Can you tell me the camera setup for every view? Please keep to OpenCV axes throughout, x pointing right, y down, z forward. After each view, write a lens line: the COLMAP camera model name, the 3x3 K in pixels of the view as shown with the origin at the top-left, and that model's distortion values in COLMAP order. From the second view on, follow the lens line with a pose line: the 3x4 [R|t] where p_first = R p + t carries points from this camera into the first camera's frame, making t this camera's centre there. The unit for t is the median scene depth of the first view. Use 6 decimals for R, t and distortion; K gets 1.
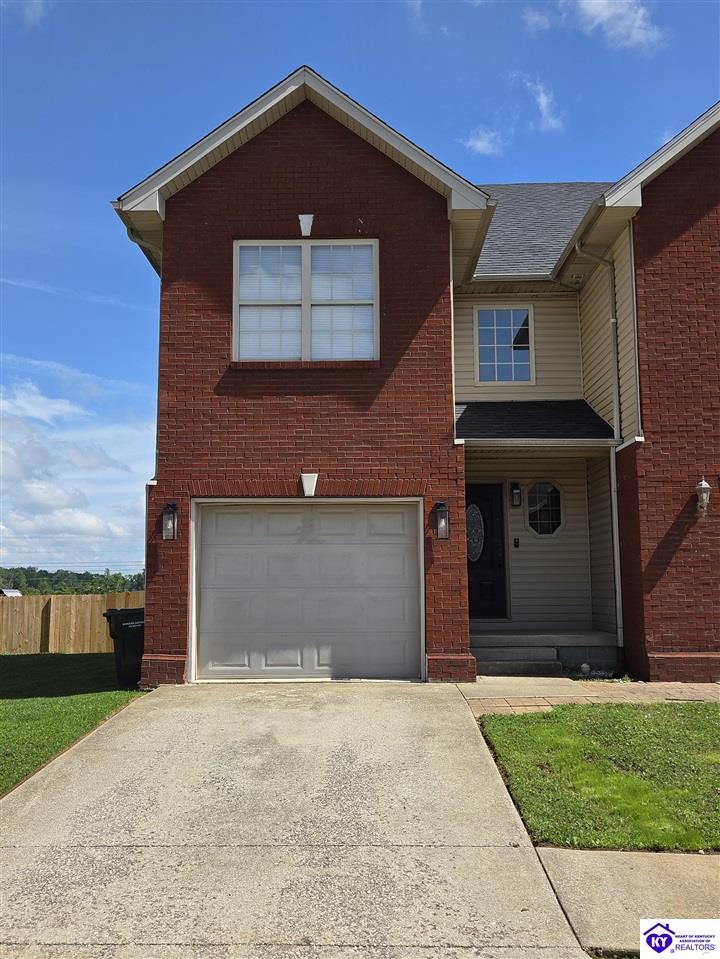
lens RADIAL K [[866.0, 0, 360.0], [0, 866.0, 479.5], [0, 0, 1]] dist [0.010735, 0.002659]
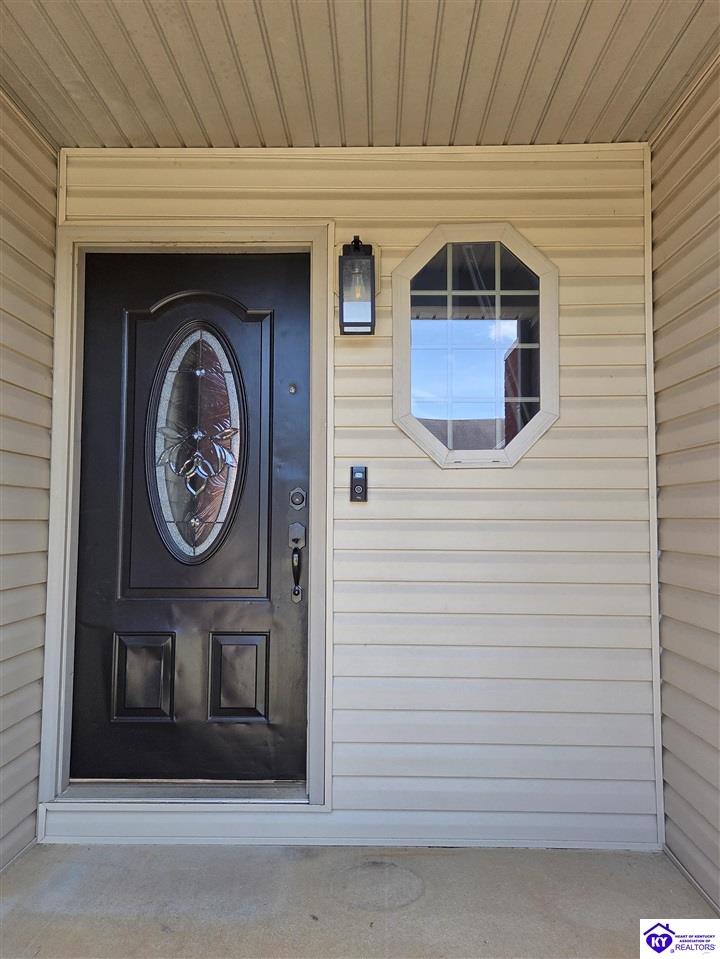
lens RADIAL K [[702.3, 0, 360.0], [0, 702.3, 479.5], [0, 0, 1]] dist [0.002649, 0.000264]
pose [[0.999936, 0.010755, 0.003614, 0.230615], [-0.010988, 0.997321, 0.072325, 0.073421], [-0.002826, -0.072360, 0.997375, 1.023210]]
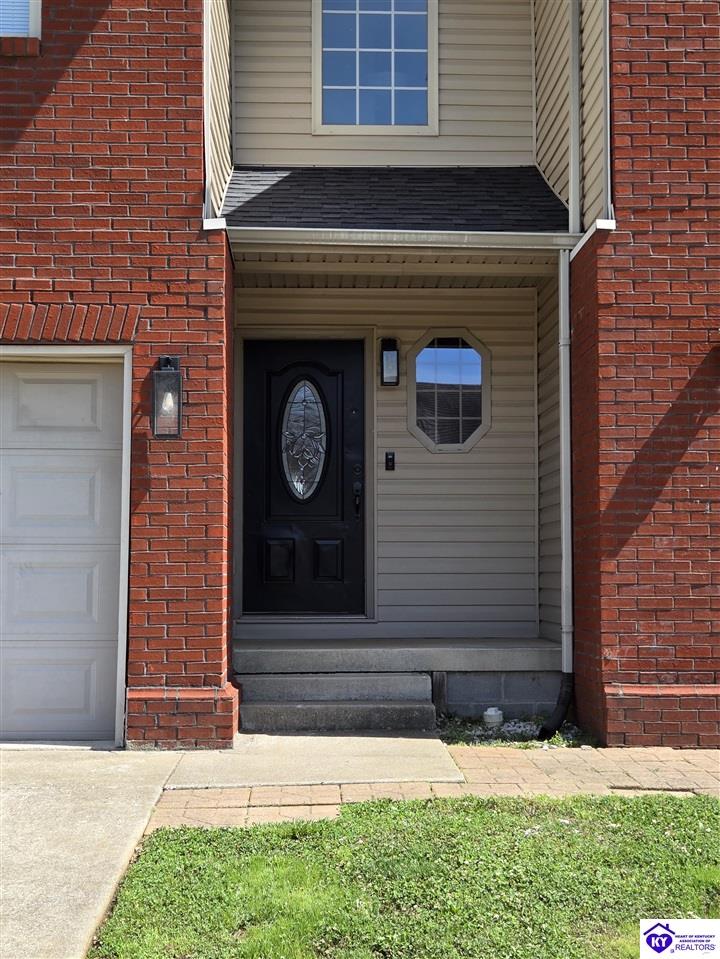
lens RADIAL K [[1526.0, 0, 360.0], [0, 1526.0, 479.5], [0, 0, 1]] dist [0.033009, -0.051456]
pose [[0.998151, 0.007998, 0.060247, 0.144020], [-0.011740, 0.998006, 0.062011, 0.039195], [-0.059631, -0.062604, 0.996255, 0.191858]]
